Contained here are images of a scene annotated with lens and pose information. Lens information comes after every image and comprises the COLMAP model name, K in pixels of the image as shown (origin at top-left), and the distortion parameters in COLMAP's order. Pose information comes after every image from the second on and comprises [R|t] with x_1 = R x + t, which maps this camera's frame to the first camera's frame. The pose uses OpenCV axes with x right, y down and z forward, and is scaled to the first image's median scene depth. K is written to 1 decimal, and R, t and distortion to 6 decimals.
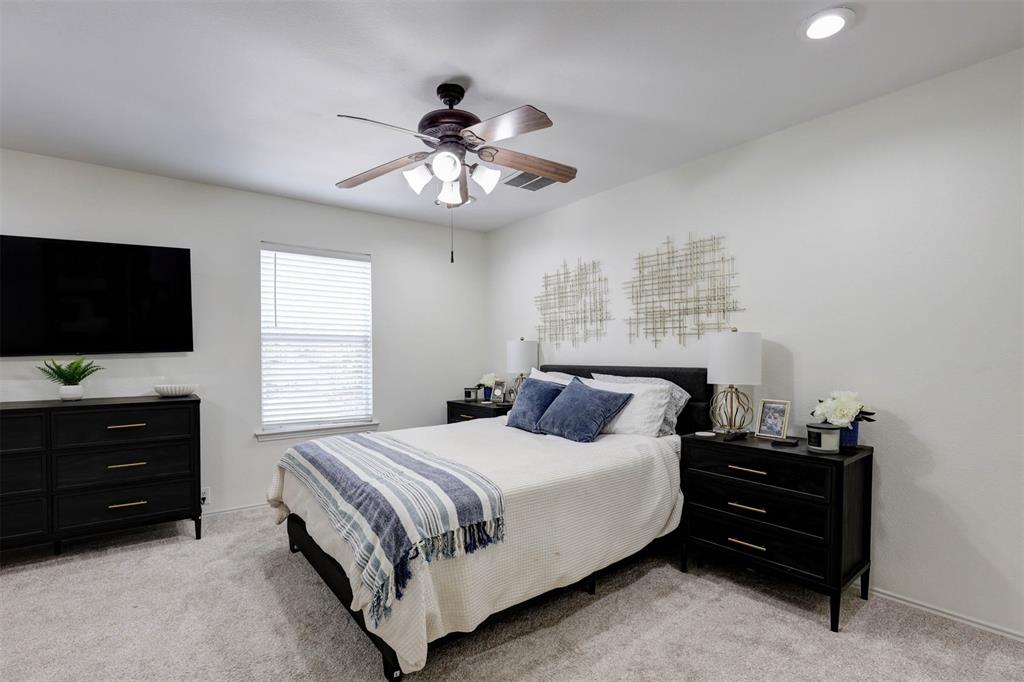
lens RADIAL K [[473.6, 0, 511.7], [0, 473.6, 362.1], [0, 0, 1]] dist [-0.037302, 0.006592]
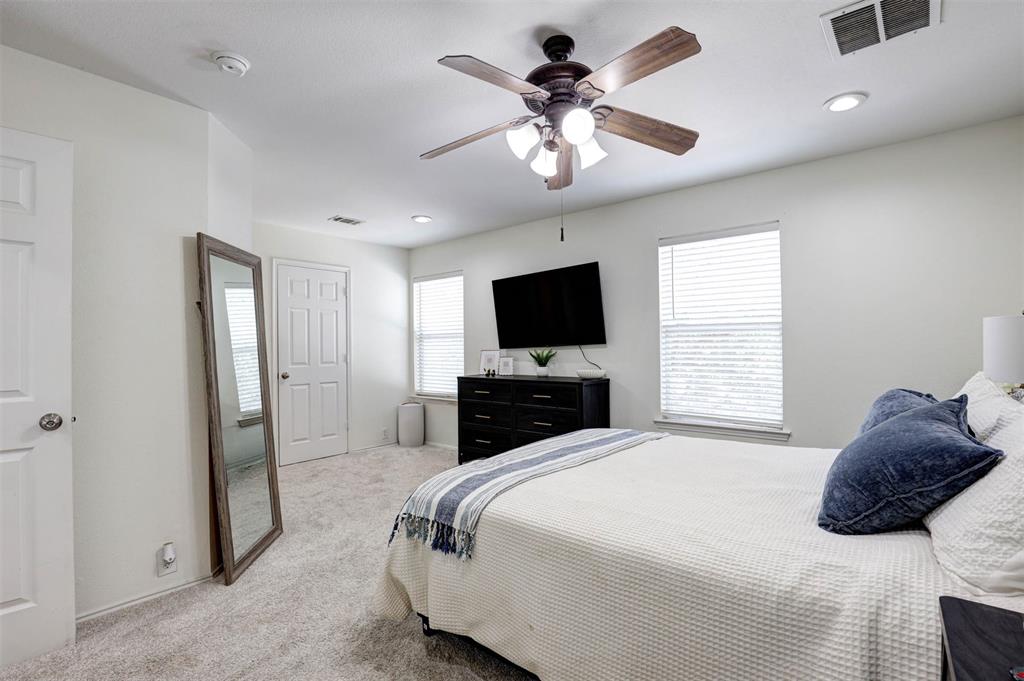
lens RADIAL K [[469.5, 0, 512.0], [0, 469.5, 340.5], [0, 0, 1]] dist [-0.000875, 0.006065]
pose [[0.233018, -0.015415, -0.972350, 0.461410], [-0.008803, 0.999800, -0.017960, -0.006878], [0.972432, 0.012745, 0.232836, 0.472846]]
